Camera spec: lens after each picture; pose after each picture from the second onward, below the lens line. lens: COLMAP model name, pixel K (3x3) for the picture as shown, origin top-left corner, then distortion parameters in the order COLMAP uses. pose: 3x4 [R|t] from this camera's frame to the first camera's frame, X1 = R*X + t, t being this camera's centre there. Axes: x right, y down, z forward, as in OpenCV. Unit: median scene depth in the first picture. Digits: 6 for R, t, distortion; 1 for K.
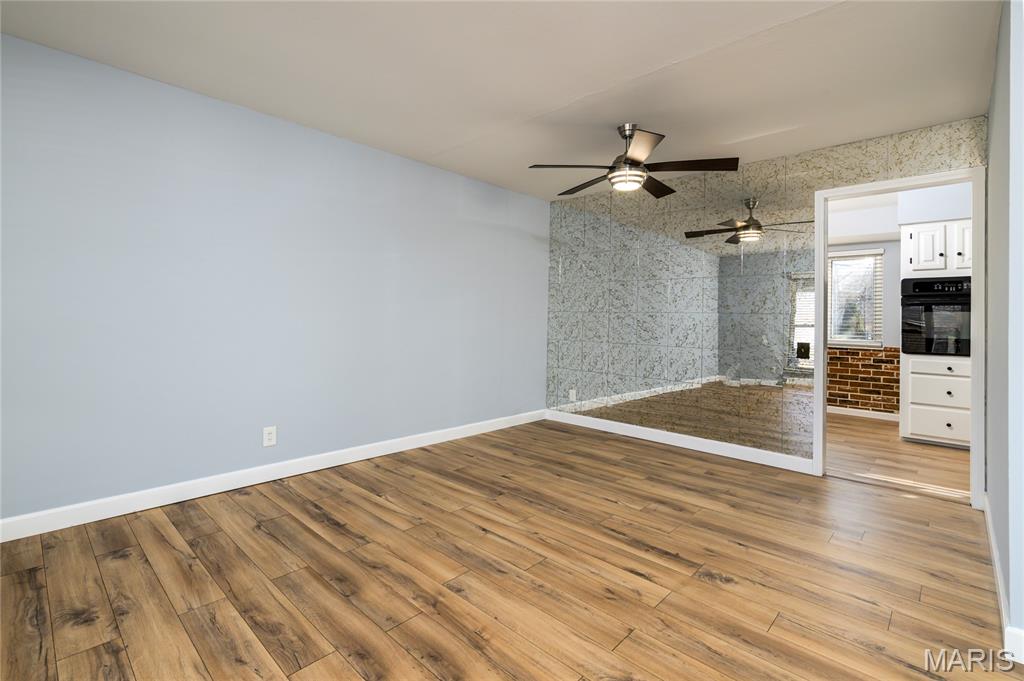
lens RADIAL K [[470.6, 0, 530.6], [0, 470.6, 313.6], [0, 0, 1]] dist [-0.002237, -0.001766]
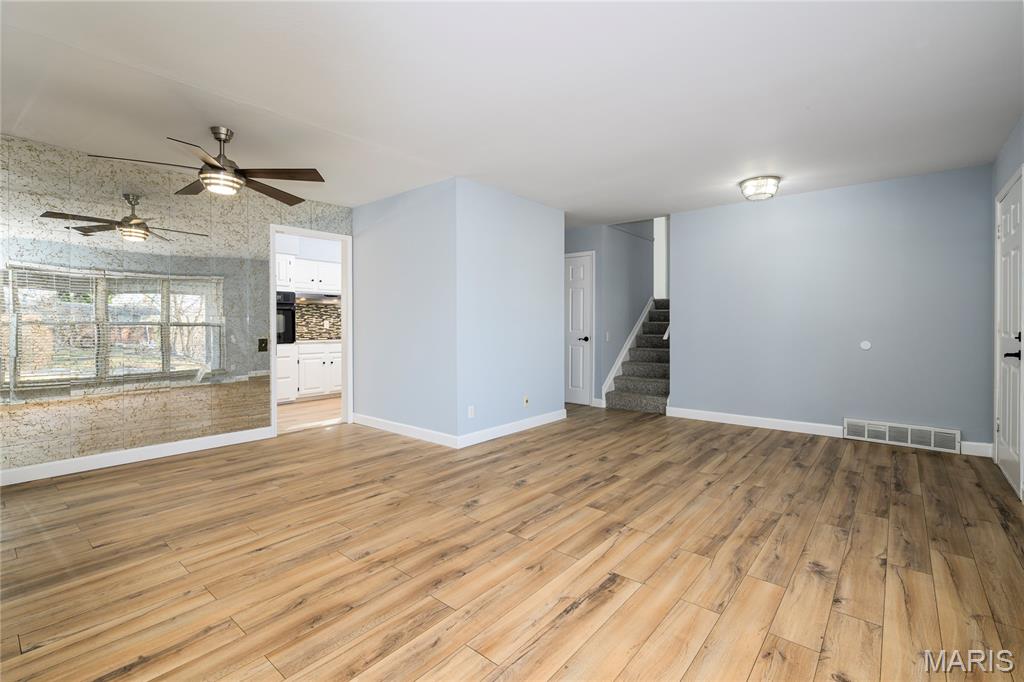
lens RADIAL K [[470.6, 0, 511.8], [0, 470.6, 333.2], [0, 0, 1]] dist [-0.002237, -0.001766]
pose [[-0.052573, -0.040551, 0.997793, -1.140944], [-0.009110, 0.999153, 0.040126, -0.017557], [-0.998576, -0.006980, -0.052898, 0.596647]]
